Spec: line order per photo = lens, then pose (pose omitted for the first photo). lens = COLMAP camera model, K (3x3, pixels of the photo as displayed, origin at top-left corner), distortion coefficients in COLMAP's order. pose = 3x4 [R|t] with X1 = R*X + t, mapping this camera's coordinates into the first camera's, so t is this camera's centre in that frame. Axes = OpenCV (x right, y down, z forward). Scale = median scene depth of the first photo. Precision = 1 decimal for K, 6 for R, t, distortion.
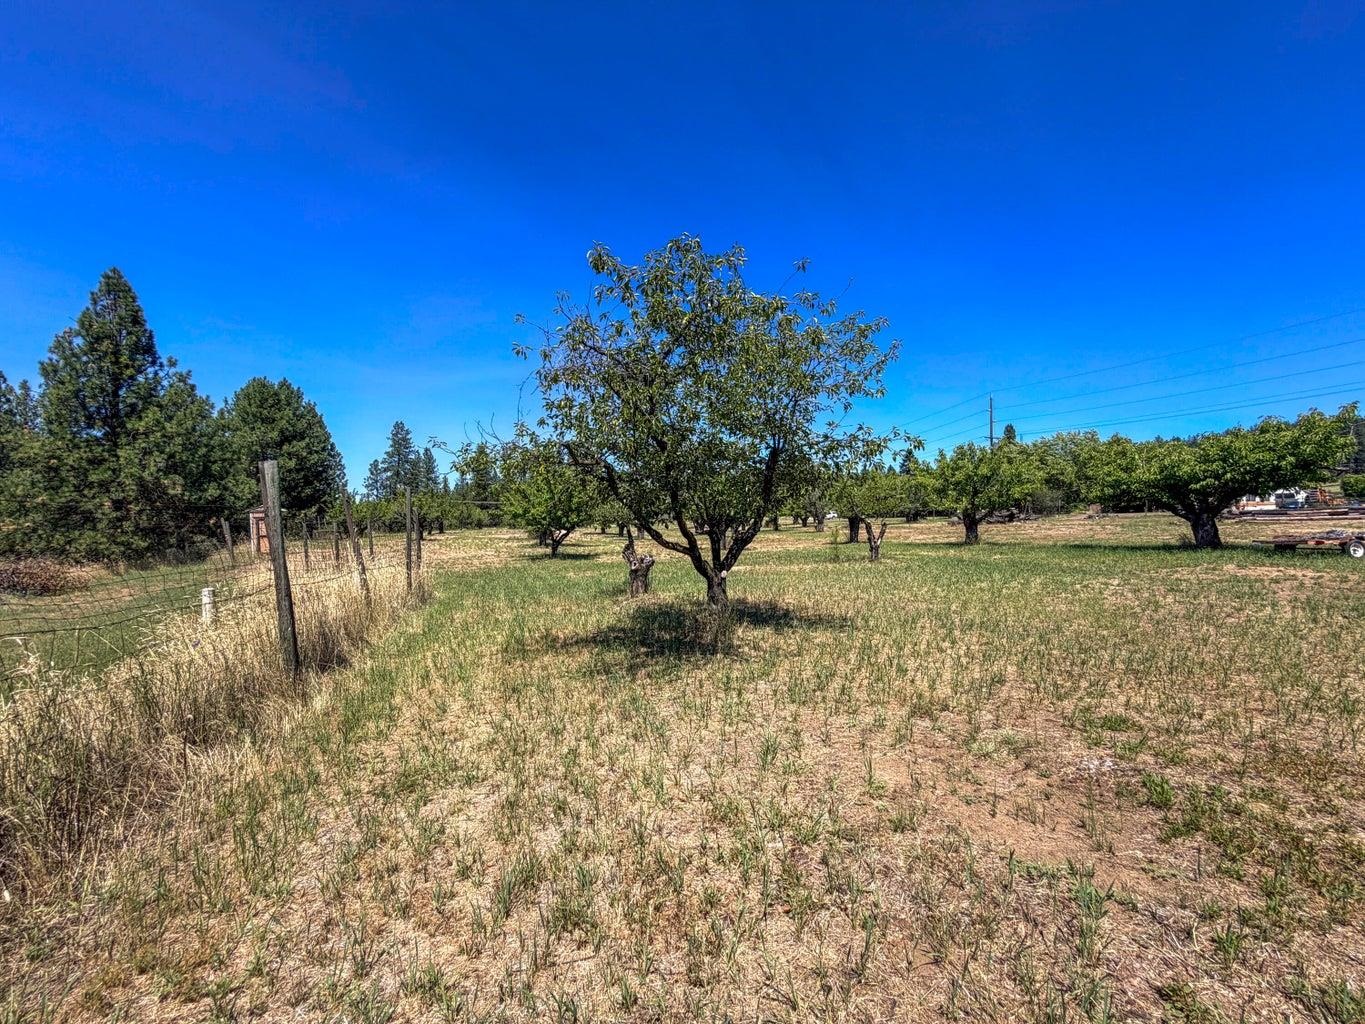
lens RADIAL K [[546.2, 0, 684.6], [0, 546.2, 516.3], [0, 0, 1]] dist [-0.000299, -0.000662]
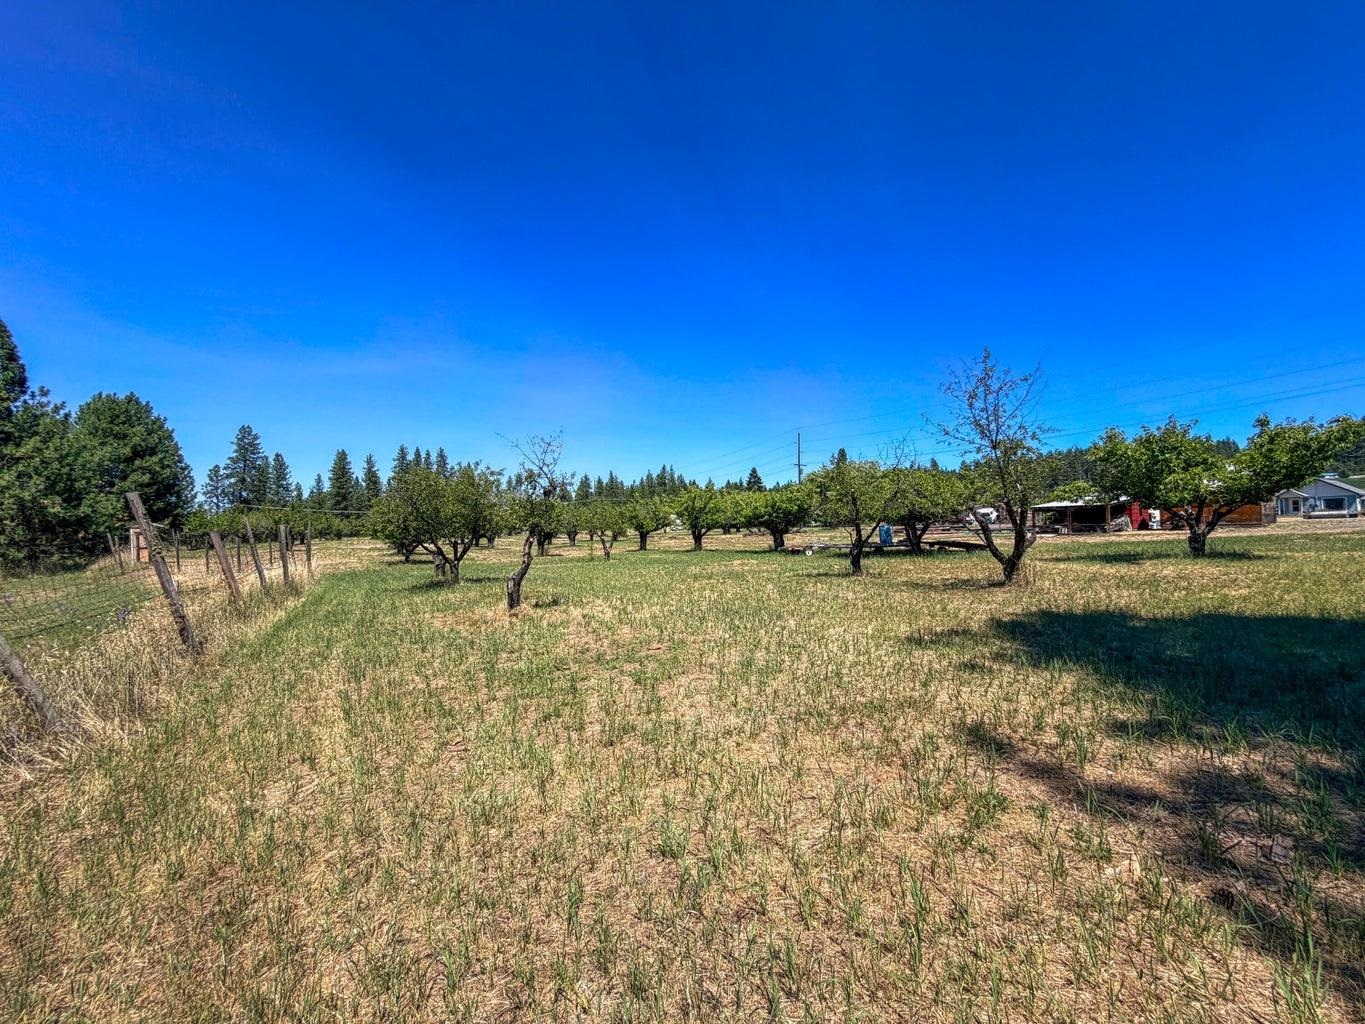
lens RADIAL K [[546.2, 0, 679.4], [0, 546.2, 512.1], [0, 0, 1]] dist [-0.000299, -0.000662]
pose [[0.979653, 0.007260, 0.200567, 0.075189], [-0.002529, 0.999713, -0.023830, -0.009636], [-0.200682, 0.022838, 0.979390, -0.229747]]
